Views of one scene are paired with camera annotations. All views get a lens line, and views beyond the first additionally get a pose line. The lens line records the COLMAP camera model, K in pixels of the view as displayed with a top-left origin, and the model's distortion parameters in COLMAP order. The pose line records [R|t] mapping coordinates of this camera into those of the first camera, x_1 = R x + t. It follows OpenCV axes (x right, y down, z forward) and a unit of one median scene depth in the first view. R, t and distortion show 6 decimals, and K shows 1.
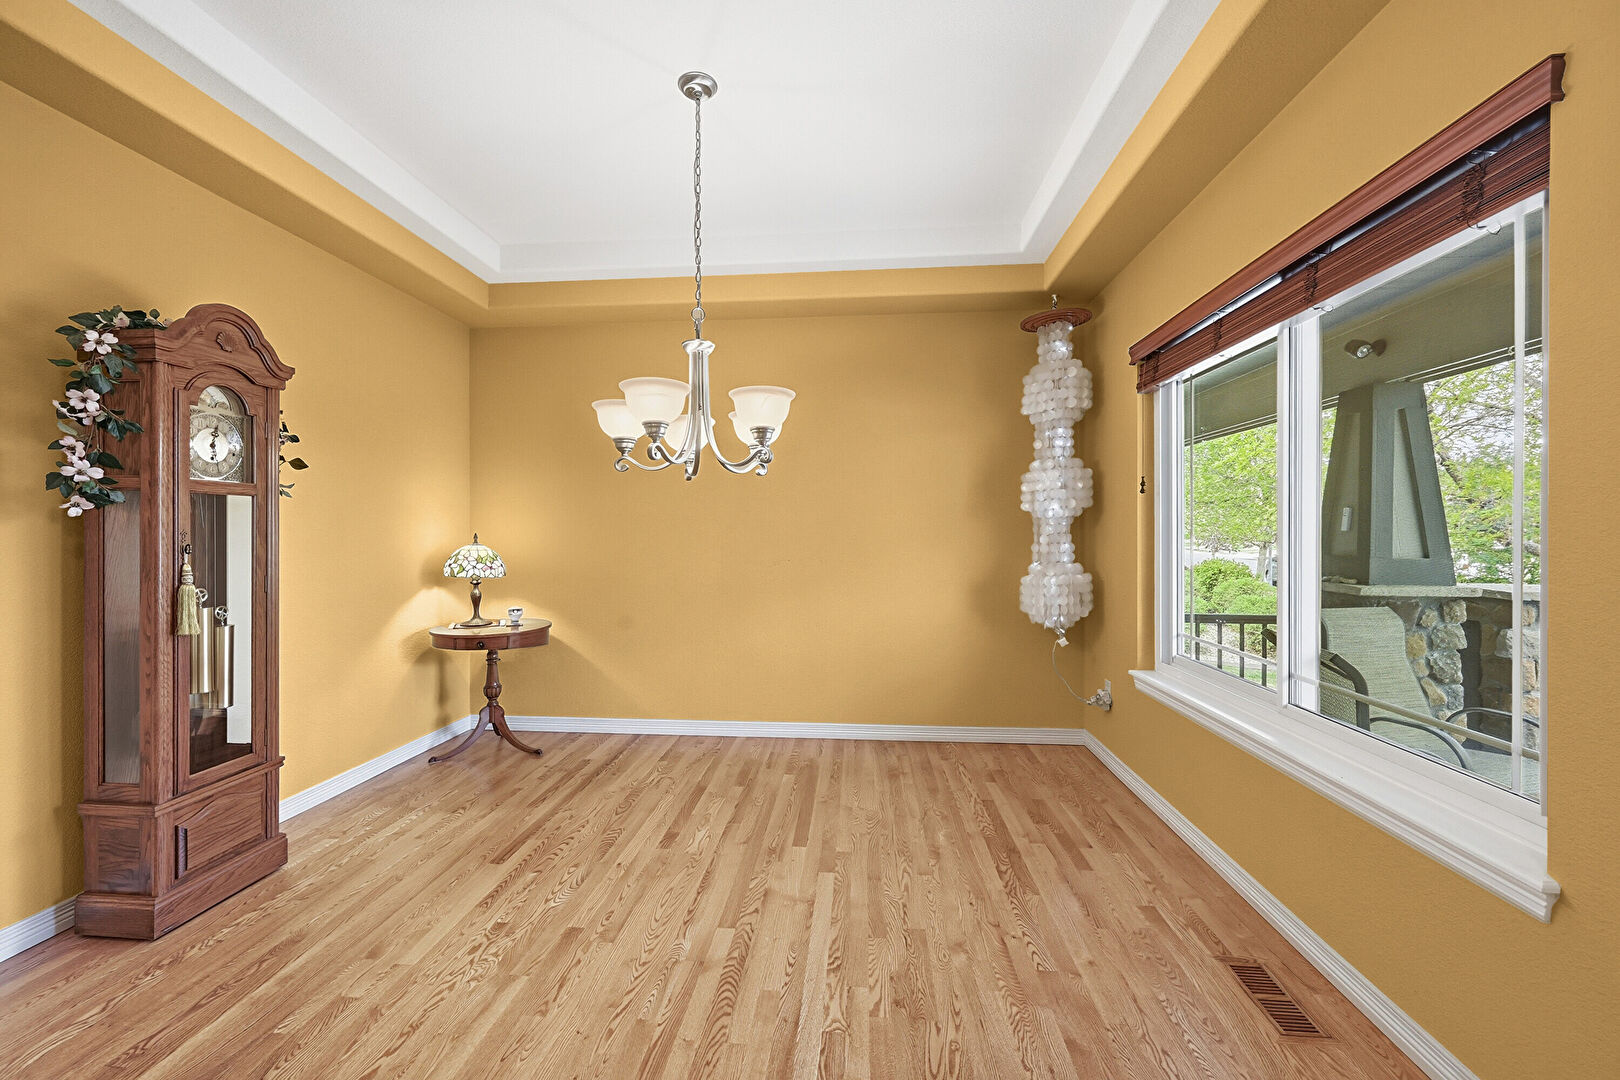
lens RADIAL K [[652.6, 0, 808.7], [0, 652.6, 534.9], [0, 0, 1]] dist [0.001569, 0.000162]
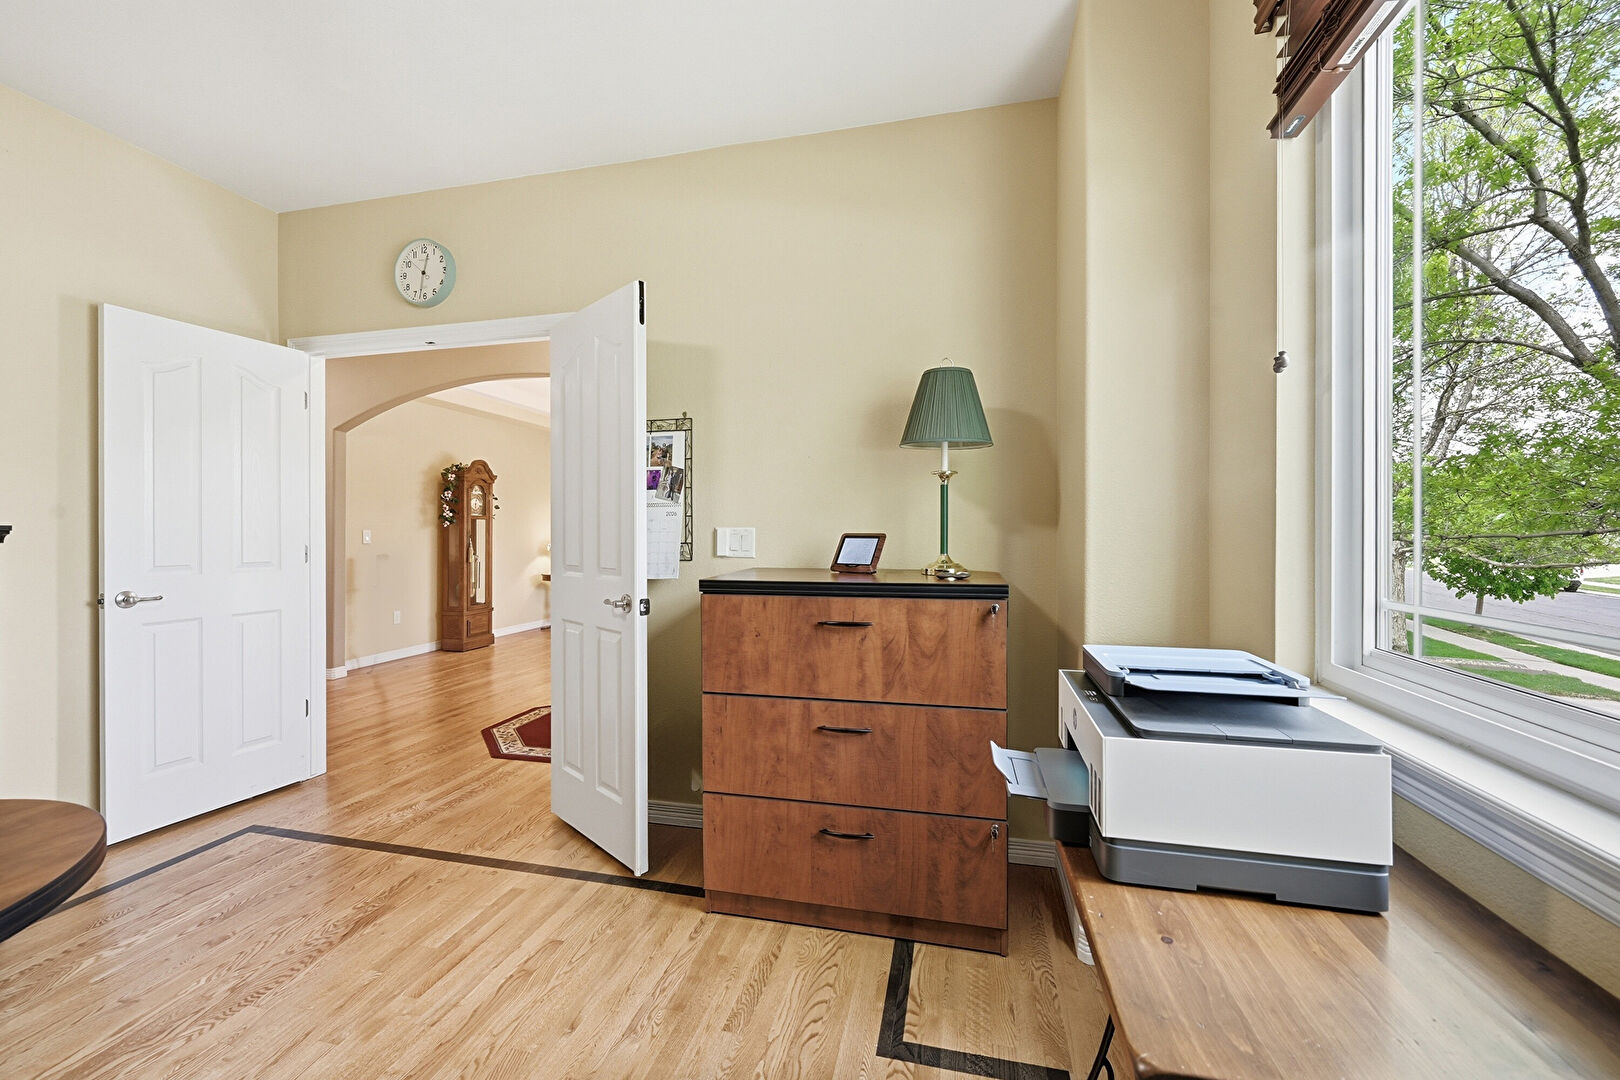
lens RADIAL K [[652.6, 0, 808.7], [0, 652.6, 534.9], [0, 0, 1]] dist [0.001569, 0.000162]
pose [[0.988771, 0.000660, -0.149437, 1.212785], [-0.000499, 0.999999, 0.001117, 0.009166], [0.149438, -0.001030, 0.988771, -1.980139]]
